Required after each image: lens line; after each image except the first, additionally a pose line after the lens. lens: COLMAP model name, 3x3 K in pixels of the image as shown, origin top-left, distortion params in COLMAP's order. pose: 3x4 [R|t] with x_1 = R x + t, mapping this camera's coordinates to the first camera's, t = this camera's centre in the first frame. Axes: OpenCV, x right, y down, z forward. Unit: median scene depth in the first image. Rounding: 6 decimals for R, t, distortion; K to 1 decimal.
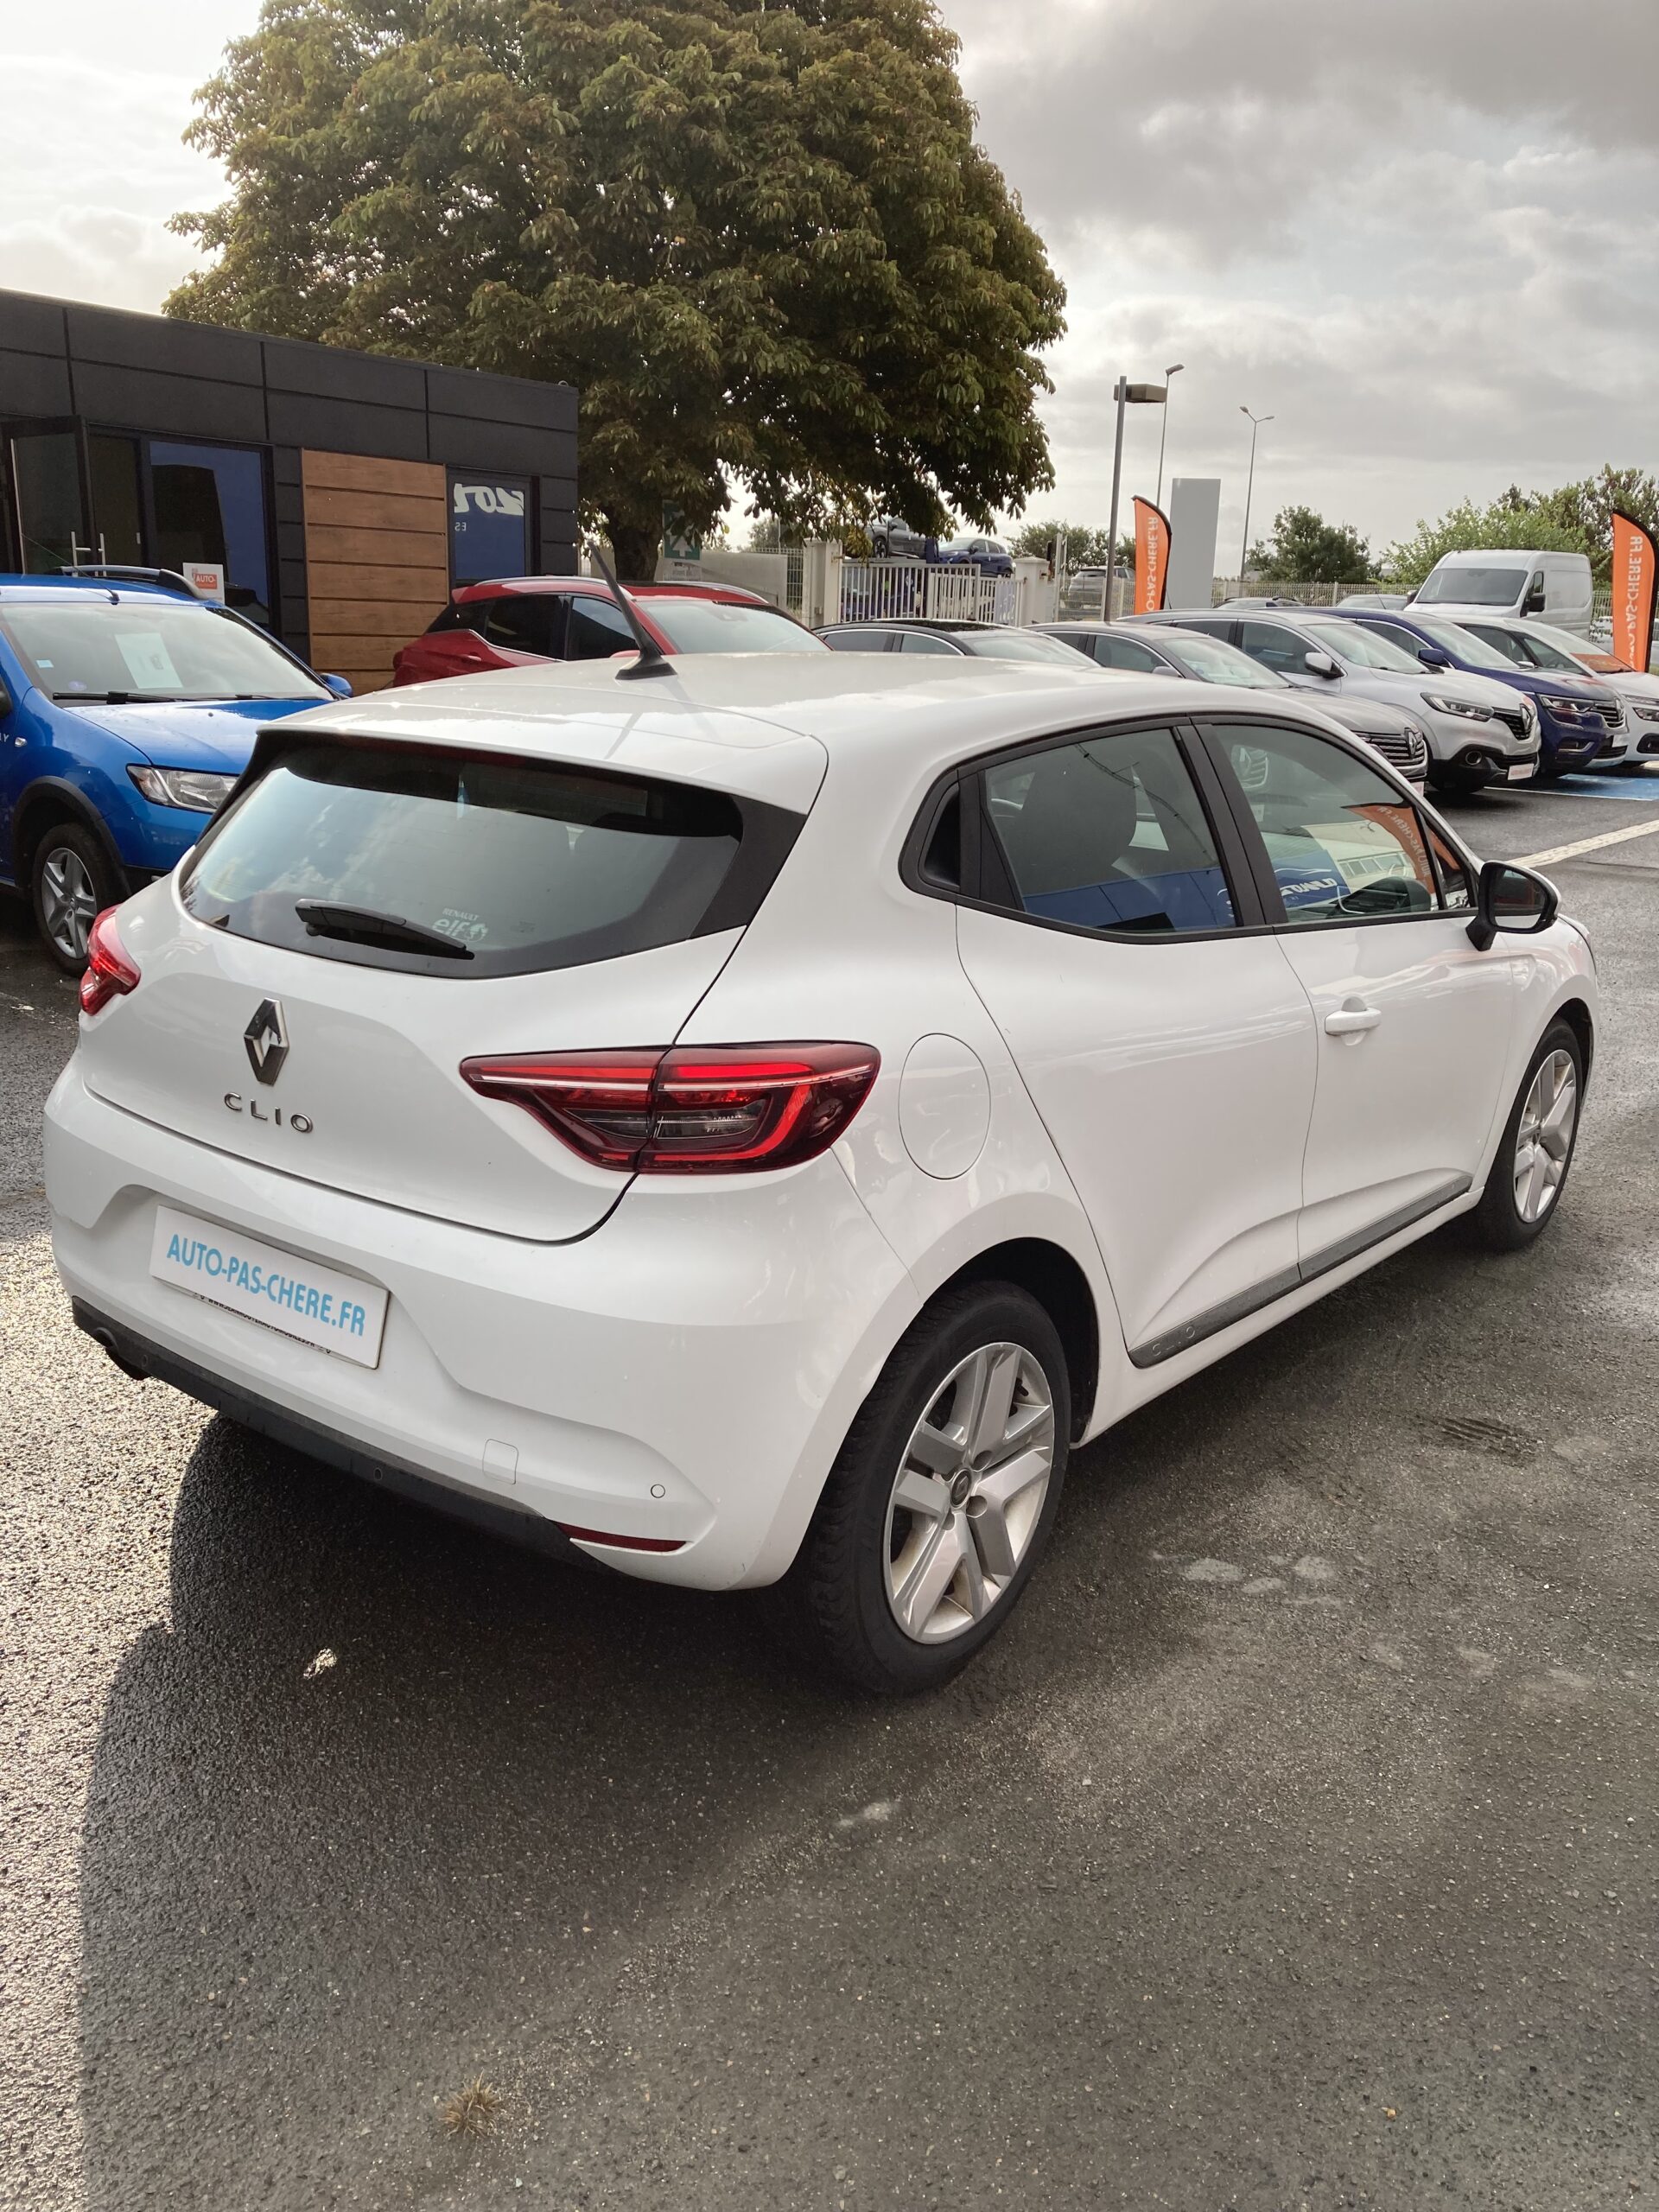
lens RADIAL K [[1858.3, 0, 829.5], [0, 1858.3, 1106.0], [0, 0, 1]] dist [0.005497, 0.003993]
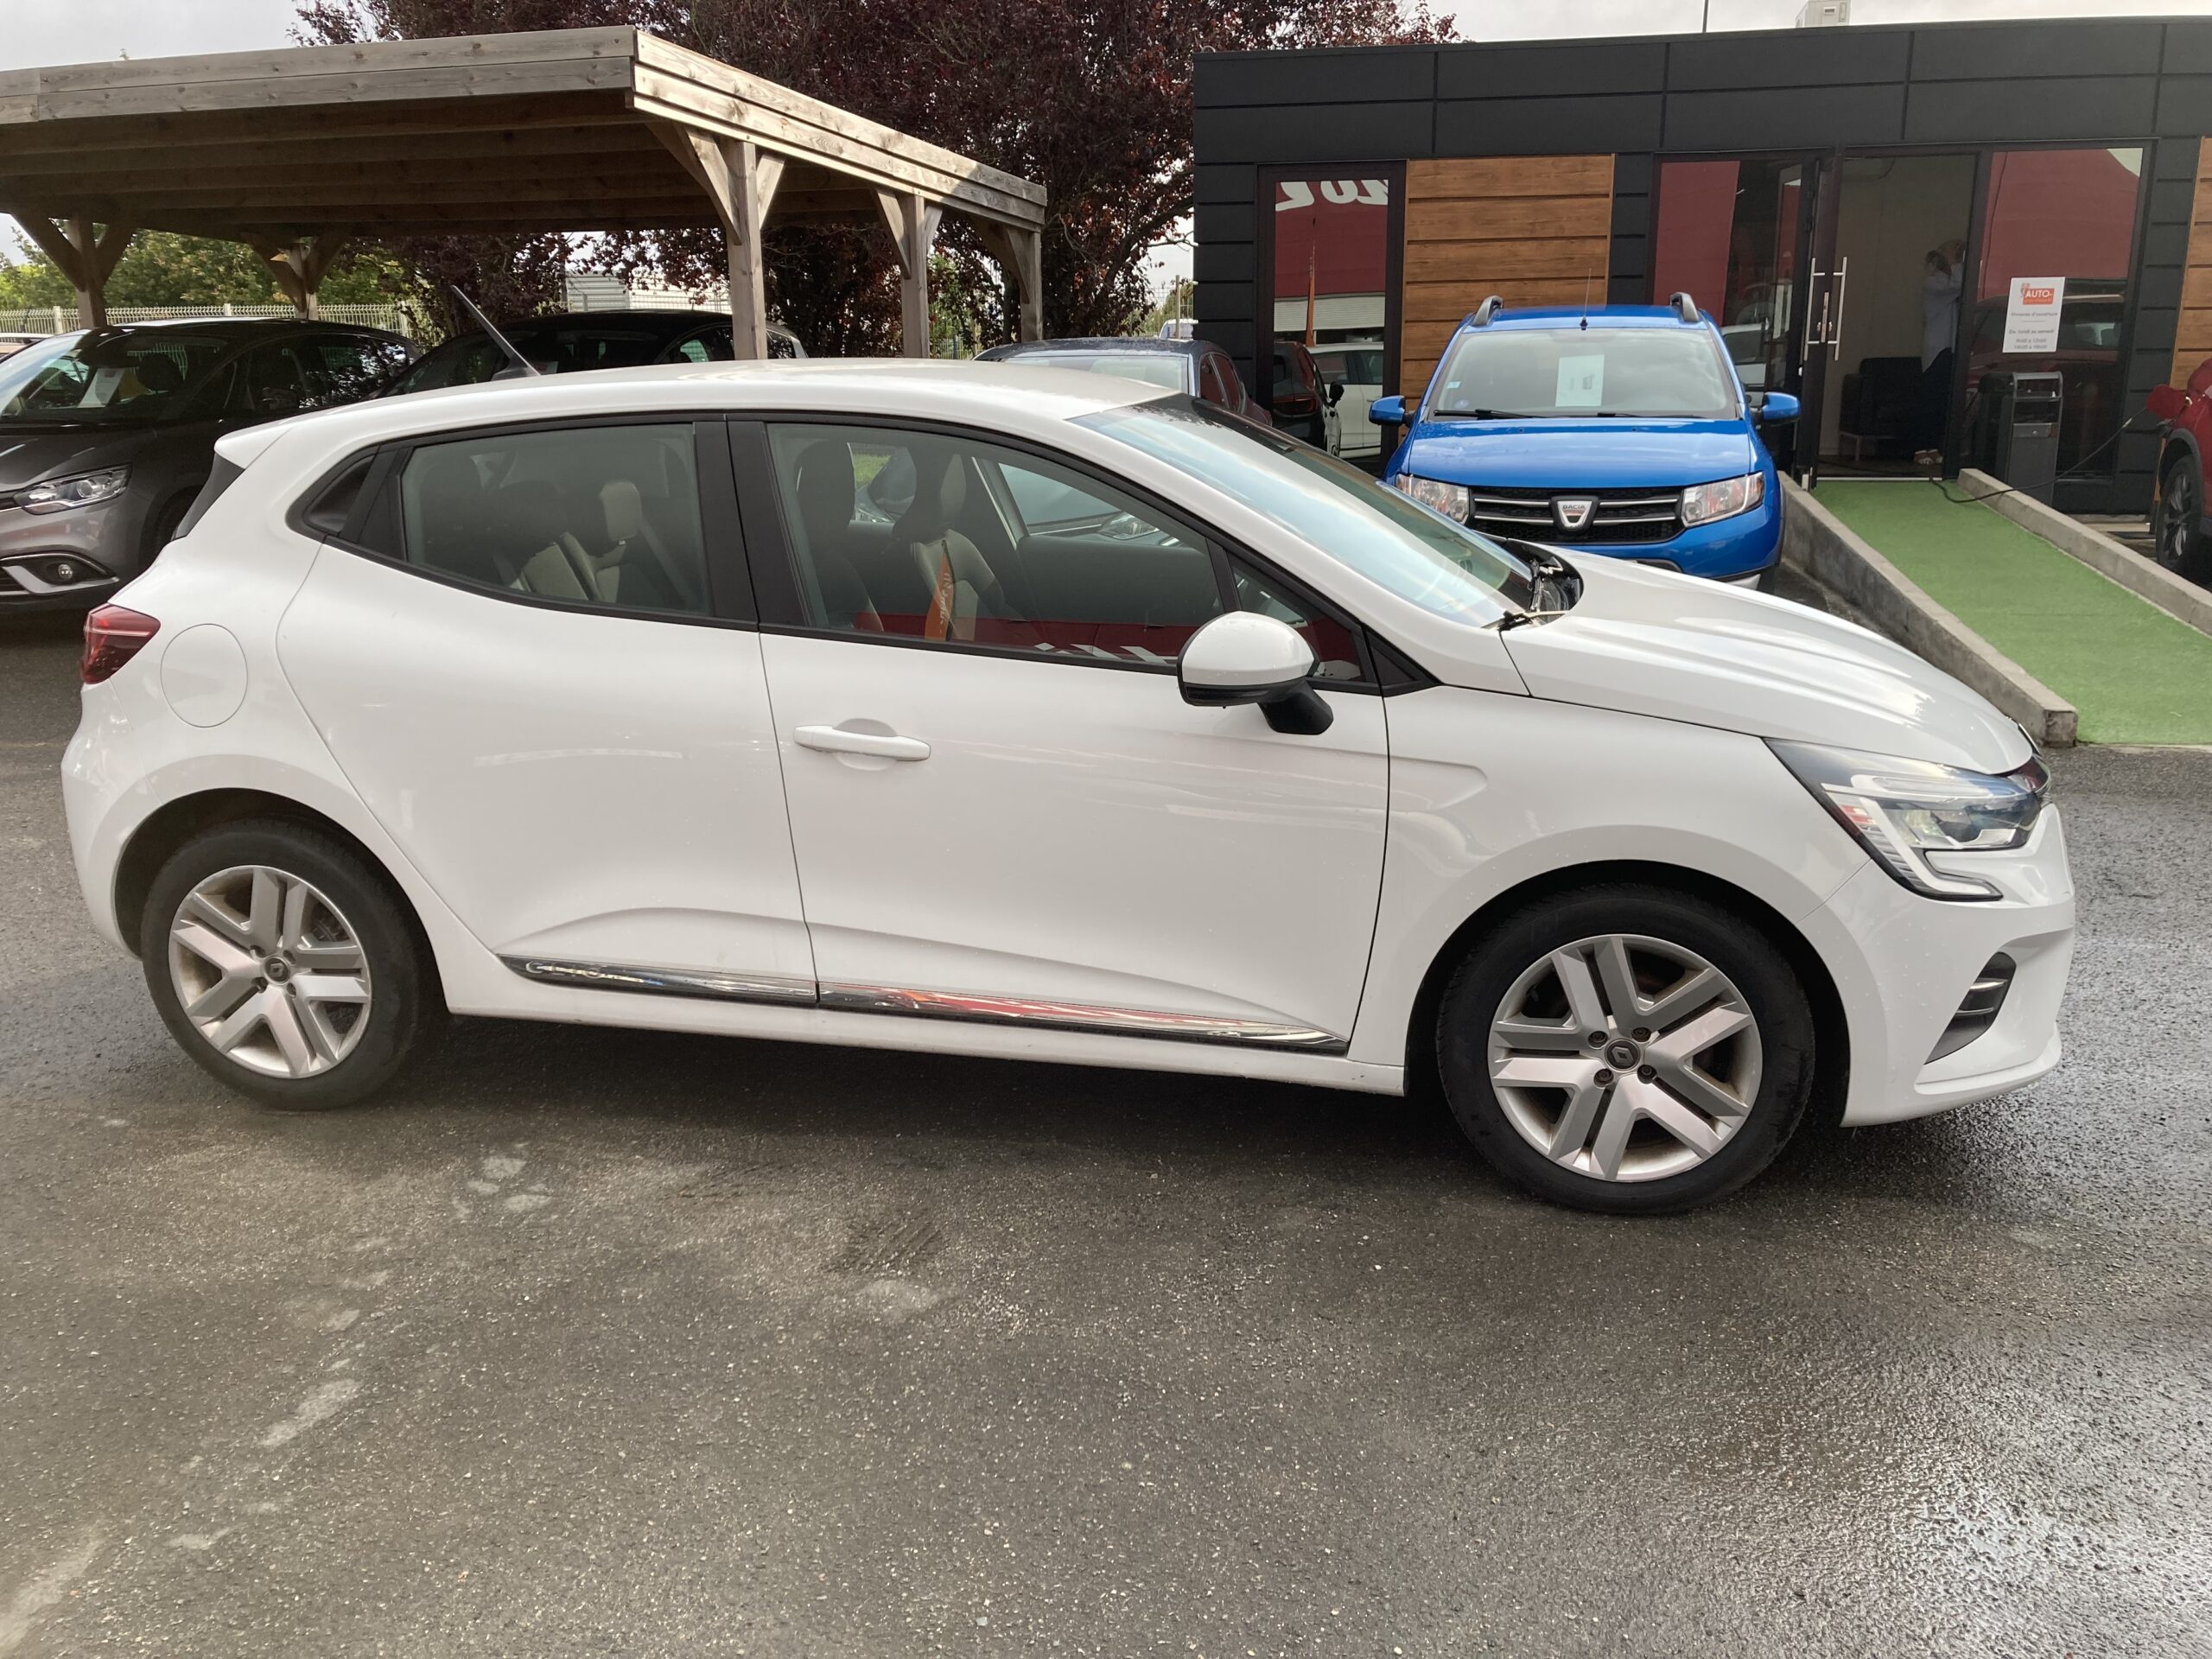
lens RADIAL K [[1840.0, 0, 1106.0], [0, 1840.0, 829.5], [0, 0, 1]] dist [0.002523, -0.008602]
pose [[0.428013, 0.199544, -0.881469, 1.472138], [-0.201292, 0.971870, 0.122269, -0.179928], [0.881071, 0.125100, 0.456140, 0.886098]]
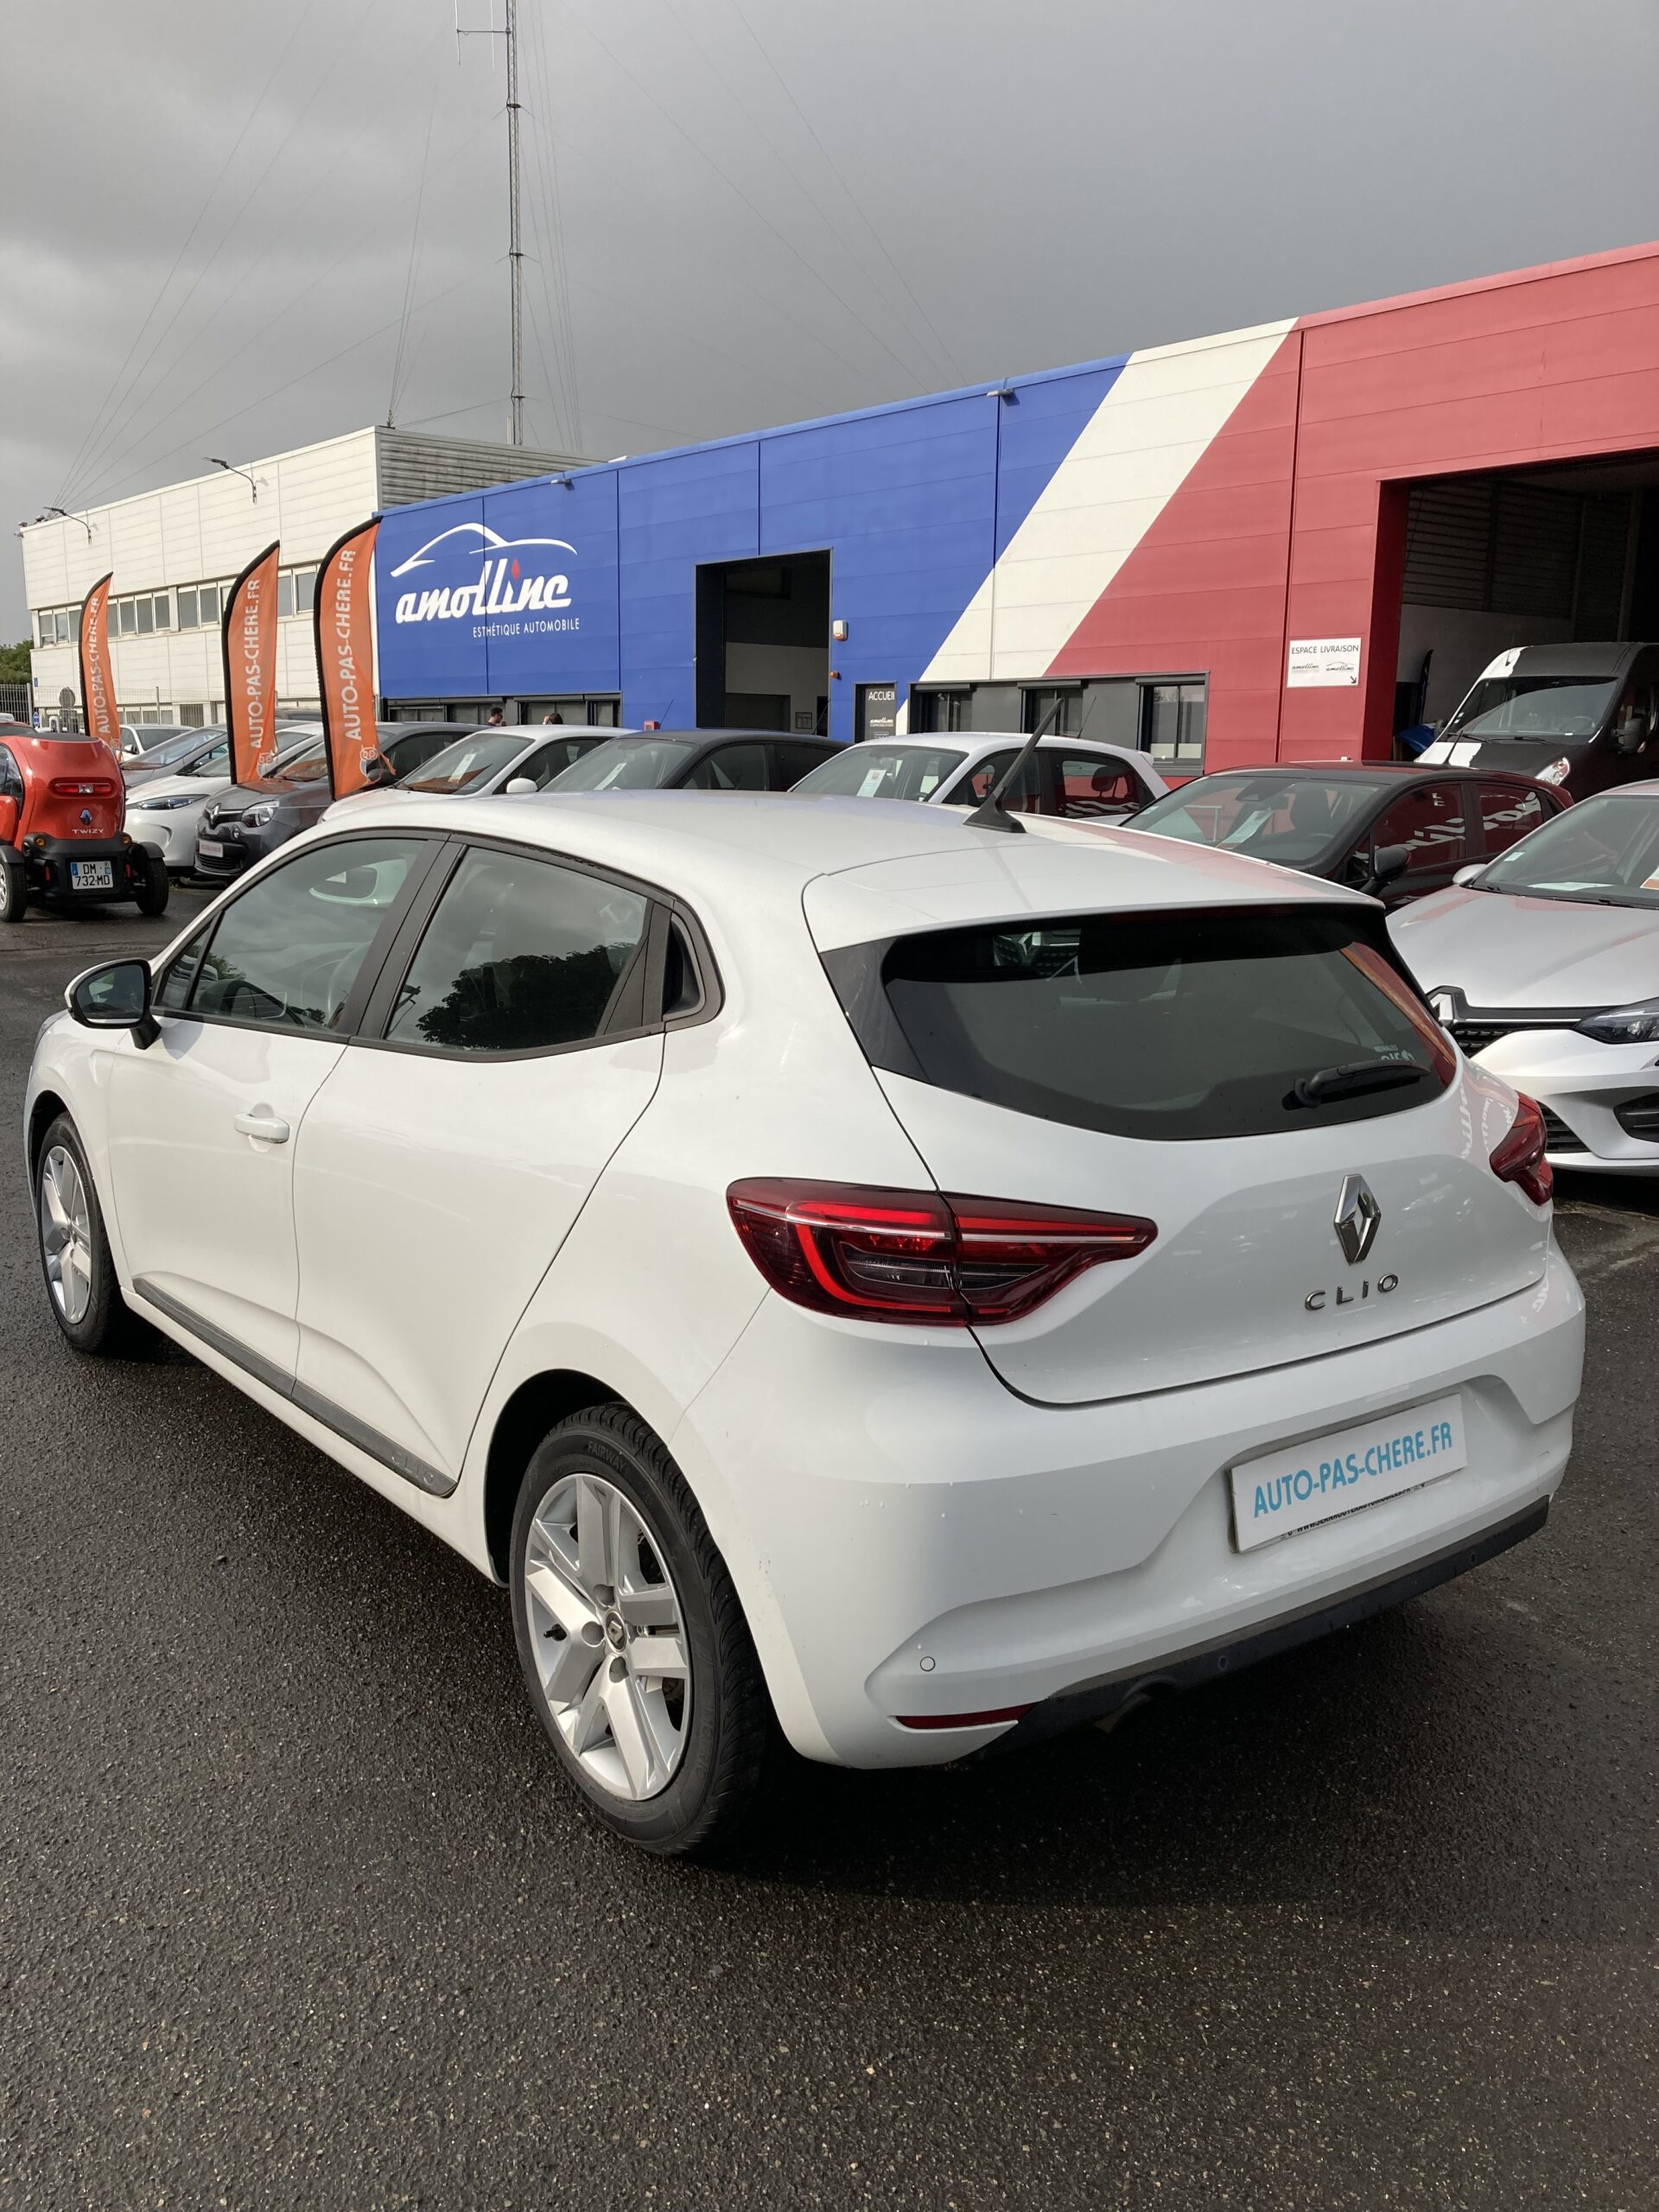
lens RADIAL K [[1840.0, 0, 829.5], [0, 1840.0, 1106.0], [0, 0, 1]] dist [0.002523, -0.008602]
pose [[0.219298, -0.200852, 0.954760, -1.200936], [0.226135, 0.962397, 0.150518, -0.282364], [-0.949090, 0.182897, 0.256472, 0.948694]]
